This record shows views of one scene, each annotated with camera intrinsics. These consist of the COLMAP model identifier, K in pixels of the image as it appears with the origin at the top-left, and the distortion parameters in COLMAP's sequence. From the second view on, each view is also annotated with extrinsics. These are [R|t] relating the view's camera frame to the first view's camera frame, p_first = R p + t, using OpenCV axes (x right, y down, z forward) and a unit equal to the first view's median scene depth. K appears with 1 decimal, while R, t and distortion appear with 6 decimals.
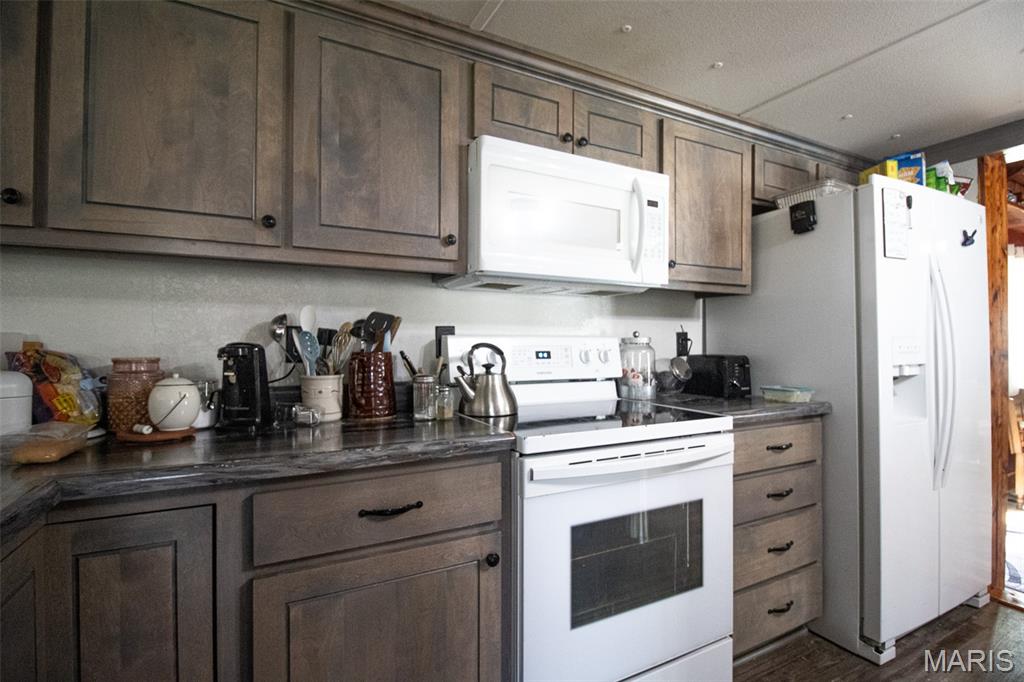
lens RADIAL K [[468.8, 0, 512.0], [0, 468.8, 341.0], [0, 0, 1]] dist [0.001013, -0.000446]
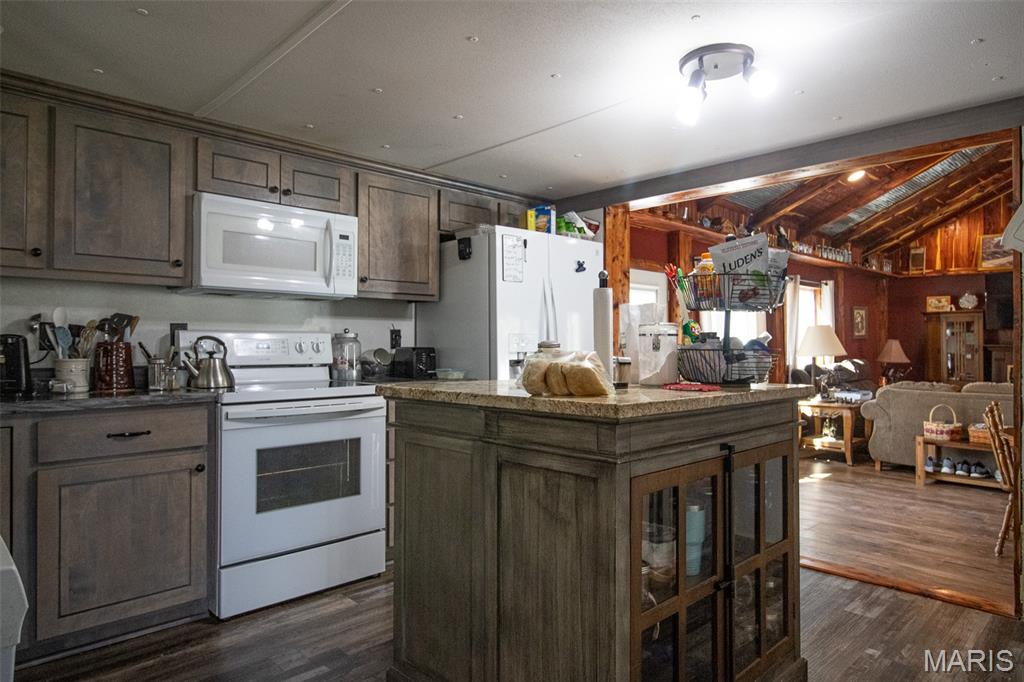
lens RADIAL K [[619.1, 0, 512.0], [0, 619.1, 341.0], [0, 0, 1]] dist [0.020799, -0.019934]
pose [[0.958059, 0.002714, 0.286557, 0.279558], [-0.002722, 0.999996, -0.000371, 0.017450], [-0.286557, -0.000425, 0.958063, -1.024994]]
